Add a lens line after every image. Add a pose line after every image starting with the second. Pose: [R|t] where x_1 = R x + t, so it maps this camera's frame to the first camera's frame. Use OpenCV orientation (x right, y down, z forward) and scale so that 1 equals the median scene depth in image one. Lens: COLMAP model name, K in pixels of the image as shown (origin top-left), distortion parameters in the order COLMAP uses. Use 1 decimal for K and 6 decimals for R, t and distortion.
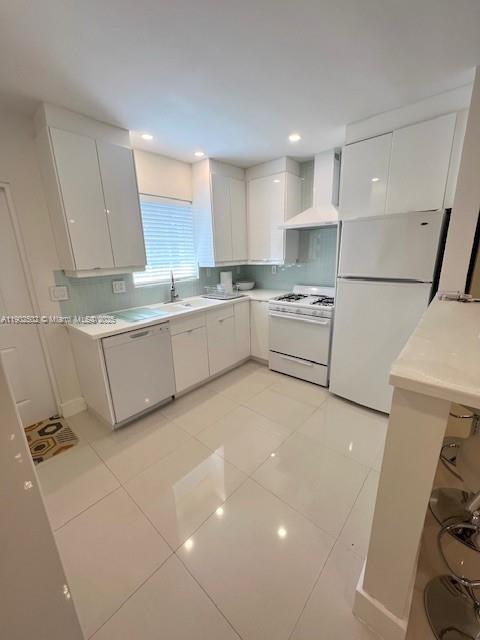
lens RADIAL K [[255.2, 0, 237.1], [0, 255.2, 319.5], [0, 0, 1]] dist [-0.001542, -0.000295]
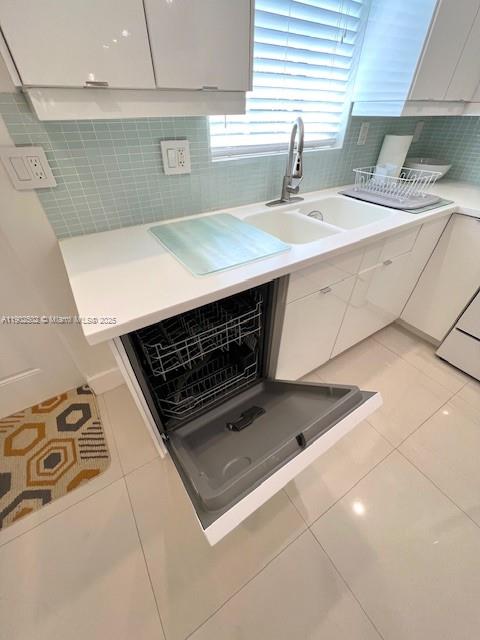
lens RADIAL K [[255.2, 0, 241.8], [0, 255.2, 319.5], [0, 0, 1]] dist [-0.001542, -0.000295]
pose [[0.963911, 0.195445, -0.180766, -0.210099], [-0.100400, 0.895735, 0.433104, -0.075447], [0.246567, -0.399325, 0.883031, 0.502952]]
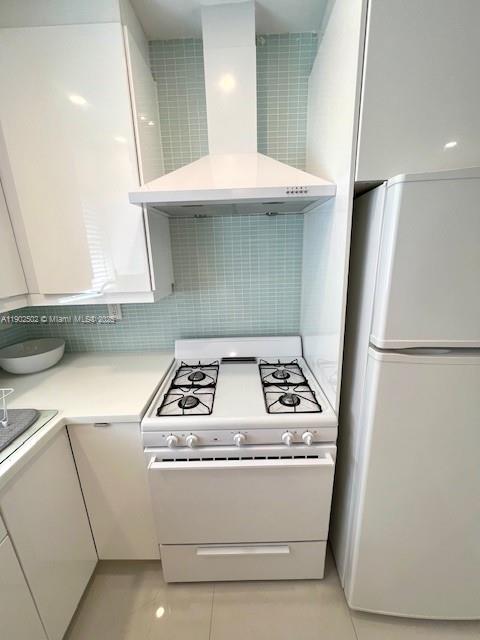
lens RADIAL K [[255.2, 0, 237.8], [0, 255.2, 319.2], [0, 0, 1]] dist [-0.001542, -0.000295]
pose [[0.763954, -0.167910, 0.623042, 0.043263], [0.172054, 0.983600, 0.054113, -0.208436], [-0.621910, 0.065857, 0.780315, 0.693781]]
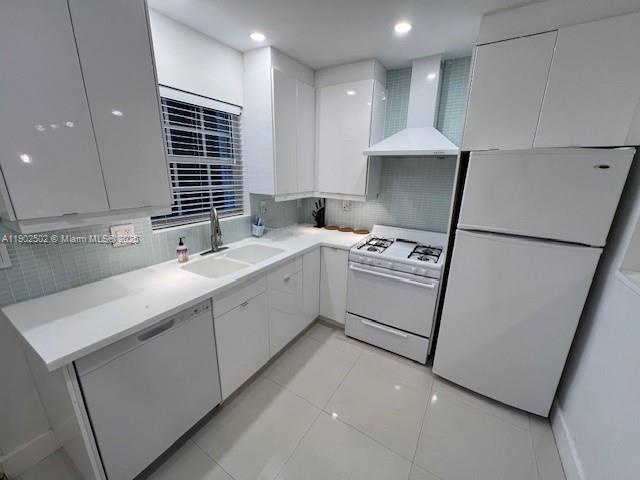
lens RADIAL K [[255.2, 0, 321.1], [0, 255.2, 239.4], [0, 0, 1]] dist [-0.001542, -0.000295]
pose [[0.983194, 0.001129, 0.182561, -0.099472], [-0.002395, 0.999975, 0.006711, -0.112707], [-0.182549, -0.007036, 0.983172, 0.288534]]
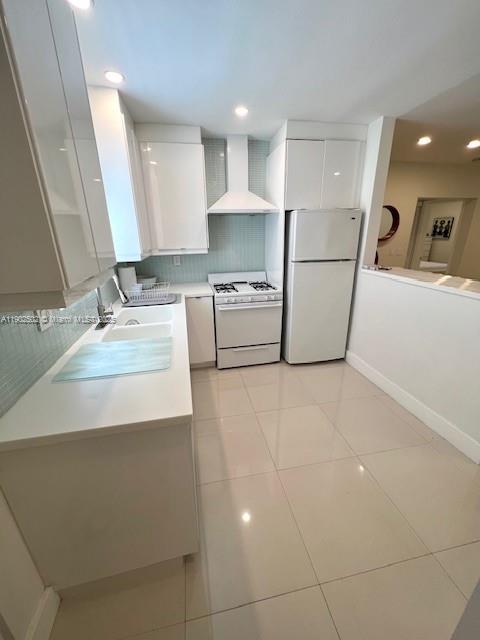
lens RADIAL K [[255.2, 0, 234.7], [0, 255.2, 317.4], [0, 0, 1]] dist [-0.001542, -0.000295]
pose [[0.615079, -0.232410, 0.753434, -0.537987], [0.202493, 0.970082, 0.133931, -0.106308], [-0.762020, 0.070187, 0.643739, 0.403141]]
